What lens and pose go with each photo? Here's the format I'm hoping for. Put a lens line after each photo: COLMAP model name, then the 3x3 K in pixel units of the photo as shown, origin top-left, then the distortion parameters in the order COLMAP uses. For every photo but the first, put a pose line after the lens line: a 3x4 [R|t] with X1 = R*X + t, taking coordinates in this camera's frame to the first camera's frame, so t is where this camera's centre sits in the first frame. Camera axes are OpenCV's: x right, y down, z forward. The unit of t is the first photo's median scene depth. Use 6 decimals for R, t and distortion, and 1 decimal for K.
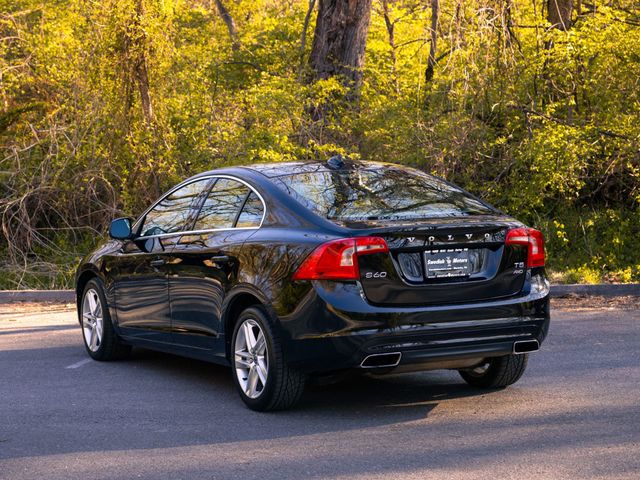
lens RADIAL K [[1591.5, 0, 318.8], [0, 1591.5, 237.5], [0, 0, 1]] dist [0.115293, 0.000000]
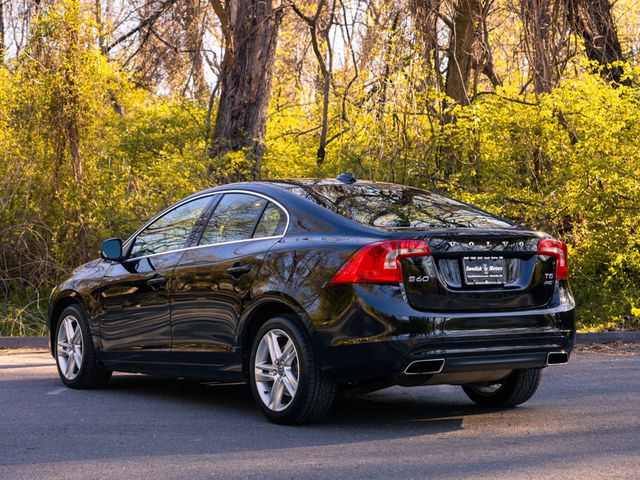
lens RADIAL K [[1418.9, 0, 319.3], [0, 1418.9, 242.7], [0, 0, 1]] dist [0.032966, 0.000000]
pose [[0.992567, 0.017008, 0.120508, -0.114573], [-0.008941, 0.997702, -0.067170, 0.053423], [-0.121373, 0.065593, 0.990437, 0.133122]]
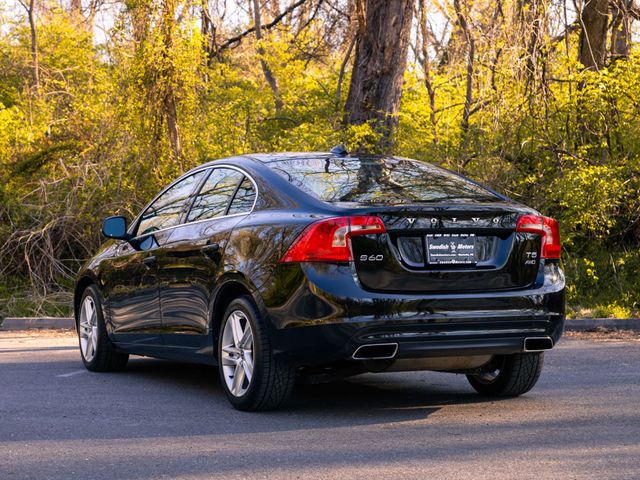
lens RADIAL K [[1501.6, 0, 321.5], [0, 1501.6, 241.9], [0, 0, 1]] dist [0.093191, 0.000000]
pose [[0.999266, 0.015228, -0.035156, 0.033309], [-0.017037, 0.998514, -0.051768, 0.052808], [0.034315, 0.052329, 0.998040, 0.126680]]
